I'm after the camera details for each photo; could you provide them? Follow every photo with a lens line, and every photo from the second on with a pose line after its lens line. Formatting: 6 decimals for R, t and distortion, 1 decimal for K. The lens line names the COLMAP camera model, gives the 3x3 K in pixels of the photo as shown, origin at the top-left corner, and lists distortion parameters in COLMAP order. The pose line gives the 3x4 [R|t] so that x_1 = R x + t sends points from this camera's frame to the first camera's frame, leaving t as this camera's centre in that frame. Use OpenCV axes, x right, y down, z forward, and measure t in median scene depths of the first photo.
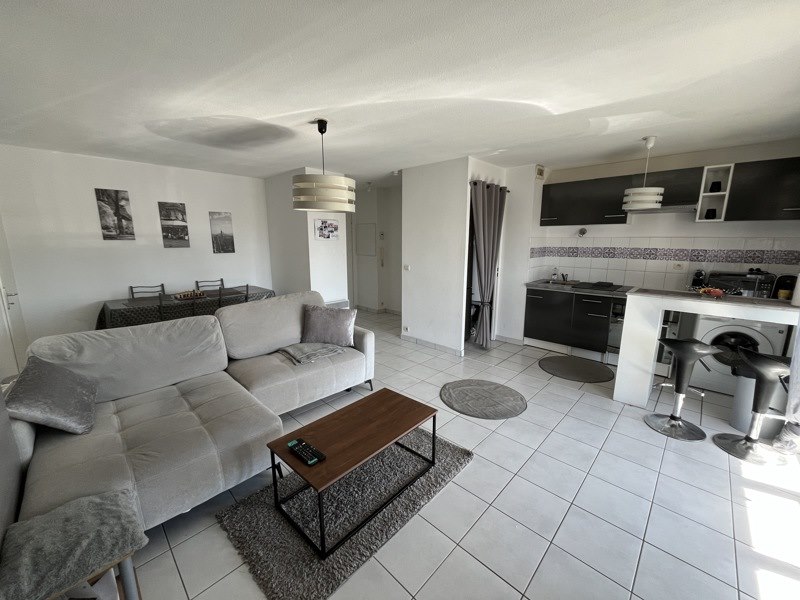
lens RADIAL K [[320.8, 0, 399.1], [0, 320.8, 299.5], [0, 0, 1]] dist [-0.001374, -0.000101]
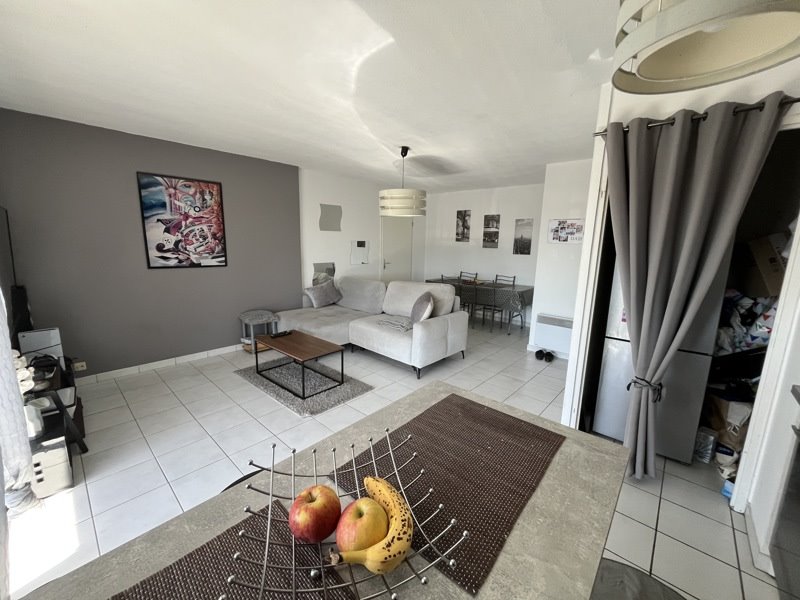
lens RADIAL K [[320.8, 0, 398.3], [0, 320.8, 299.4], [0, 0, 1]] dist [-0.001374, -0.000101]
pose [[0.026934, 0.177643, -0.983726, 0.681018], [-0.207749, 0.963592, 0.168319, -0.104016], [0.977811, 0.199835, 0.062859, 0.602090]]
